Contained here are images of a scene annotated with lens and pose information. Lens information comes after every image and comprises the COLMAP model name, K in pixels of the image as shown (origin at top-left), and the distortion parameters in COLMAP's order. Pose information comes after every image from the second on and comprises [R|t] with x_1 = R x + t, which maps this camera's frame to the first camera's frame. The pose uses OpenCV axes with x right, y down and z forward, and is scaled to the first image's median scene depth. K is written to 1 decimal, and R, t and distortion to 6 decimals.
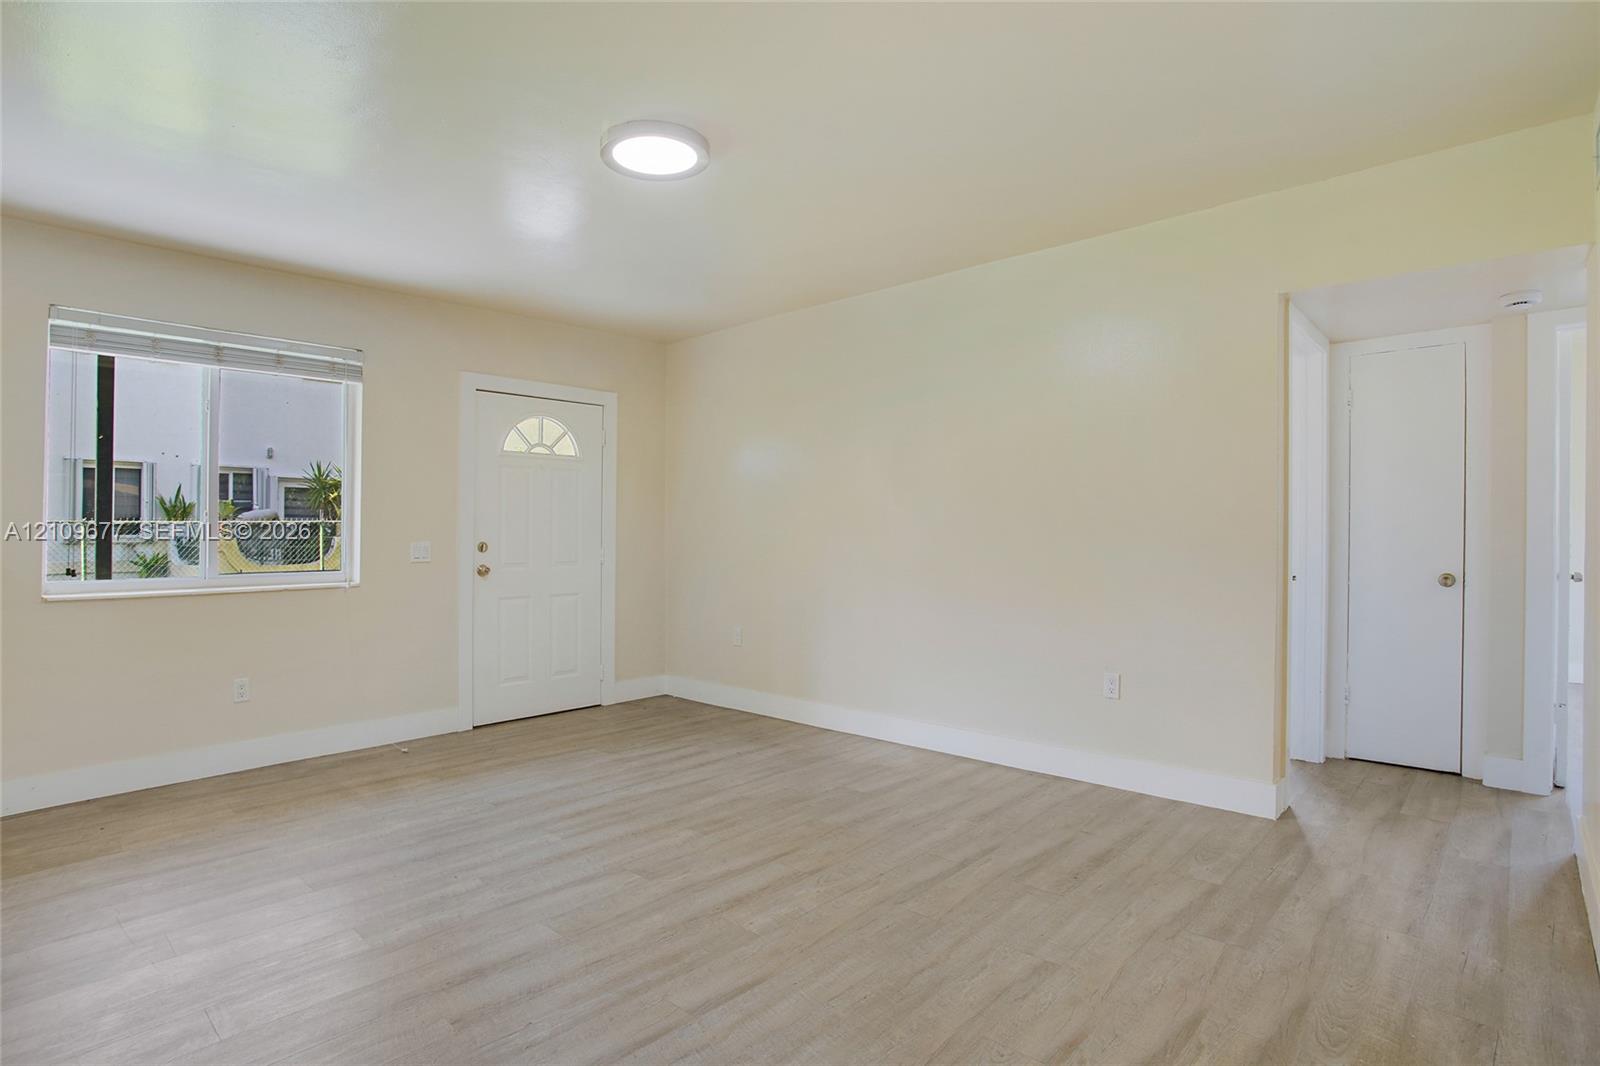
lens RADIAL K [[830.2, 0, 800.0], [0, 830.2, 533.0], [0, 0, 1]] dist [-0.088855, 0.066780]
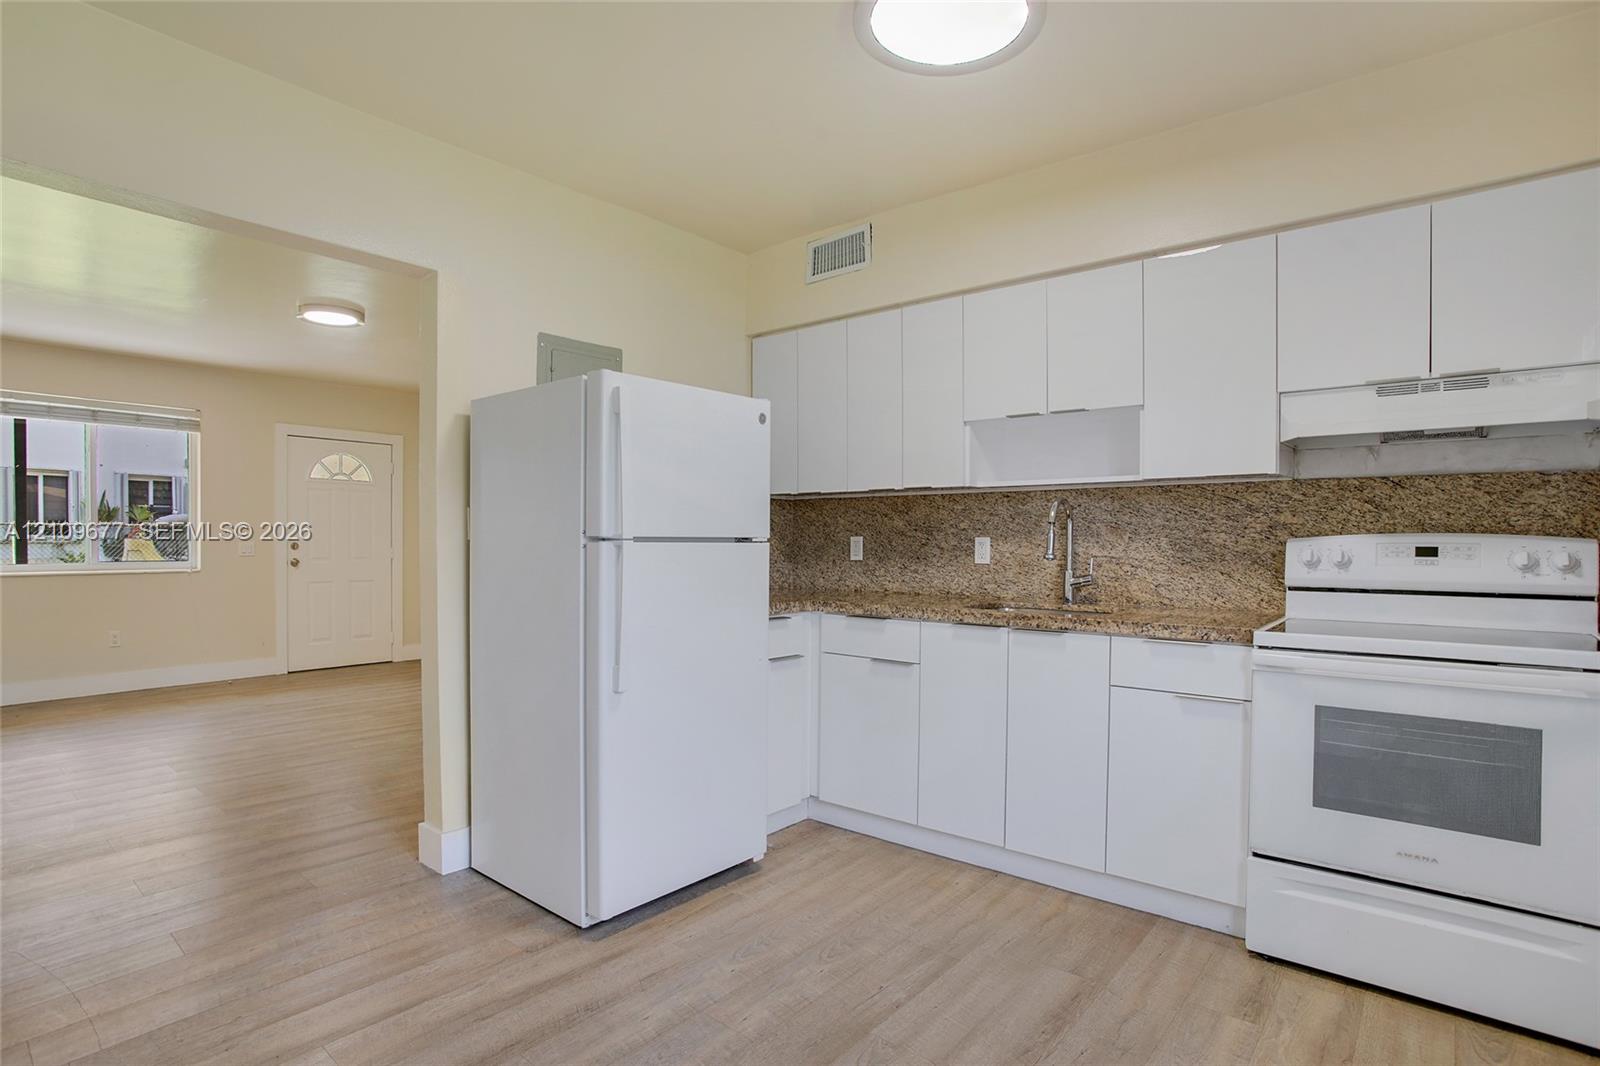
lens RADIAL K [[825.9, 0, 800.0], [0, 825.9, 533.0], [0, 0, 1]] dist [-0.022787, 0.000966]
pose [[0.999187, 0.006320, 0.039806, 0.488404], [-0.005993, 0.999947, -0.008324, 0.002657], [-0.039857, 0.008079, 0.999173, -0.516987]]
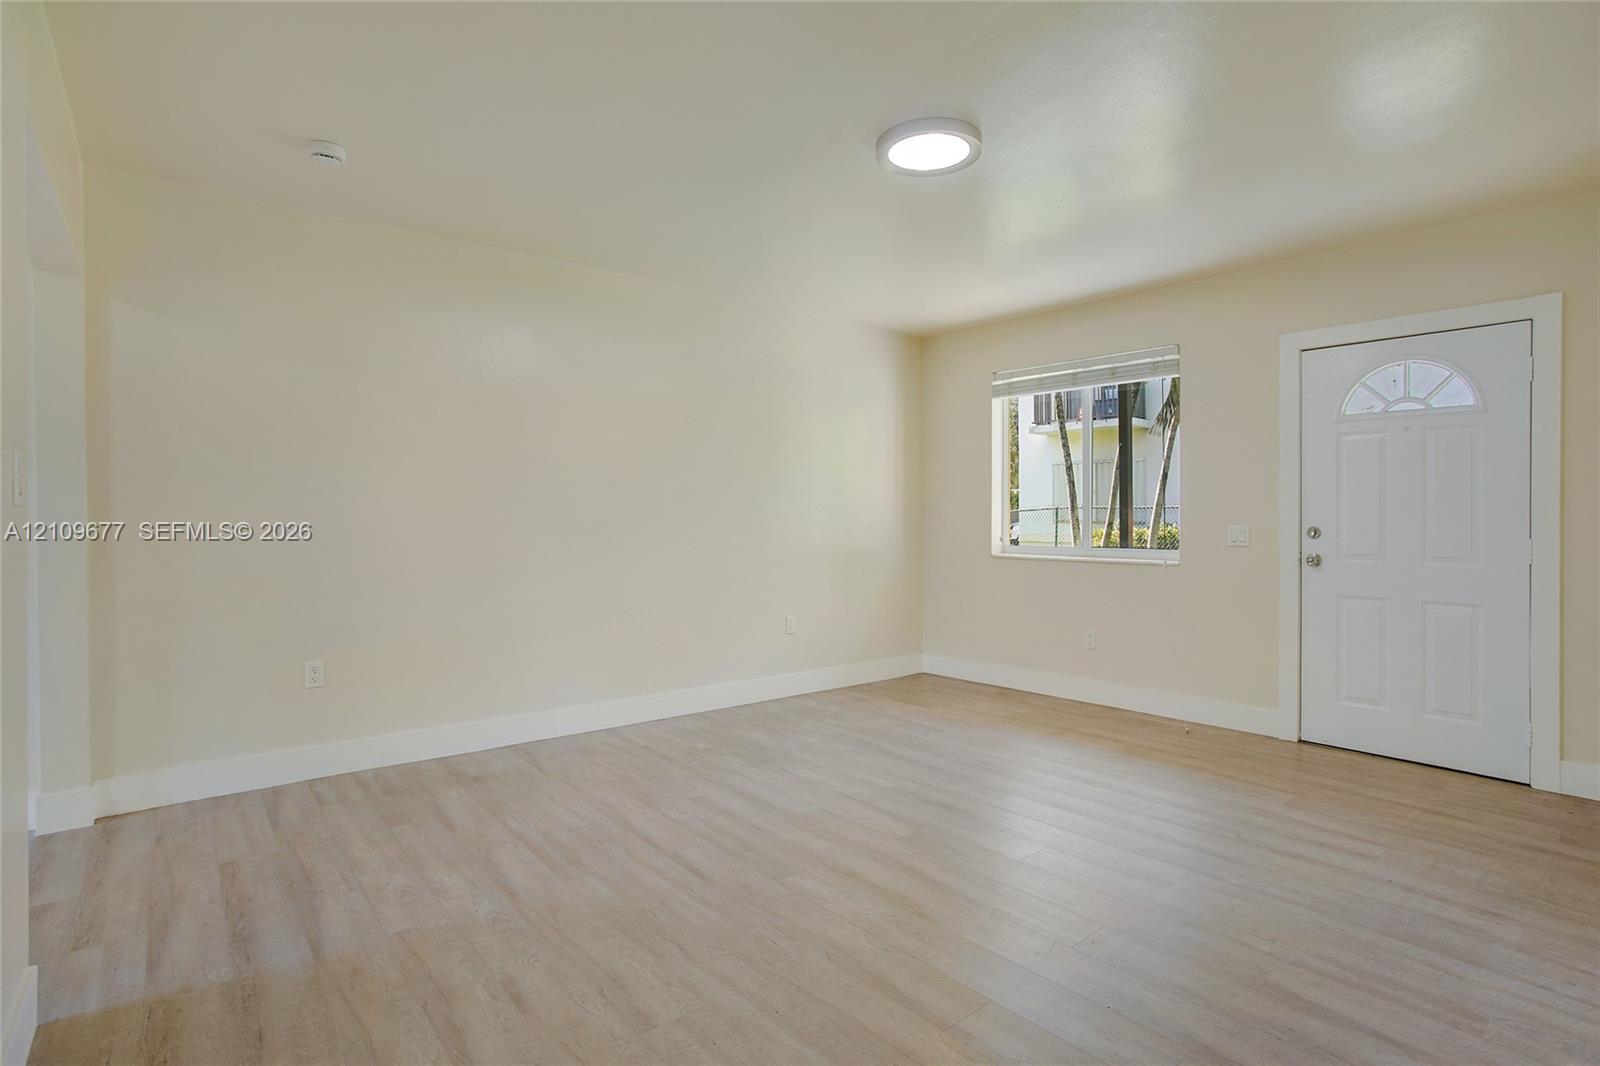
lens RADIAL K [[830.3, 0, 799.2], [0, 830.3, 506.7], [0, 0, 1]] dist [-0.076266, 0.041131]
pose [[-0.147459, -0.006366, -0.989048, 0.569160], [-0.003797, 0.999976, -0.005870, -0.002992], [0.989061, 0.002890, -0.147480, 0.649124]]
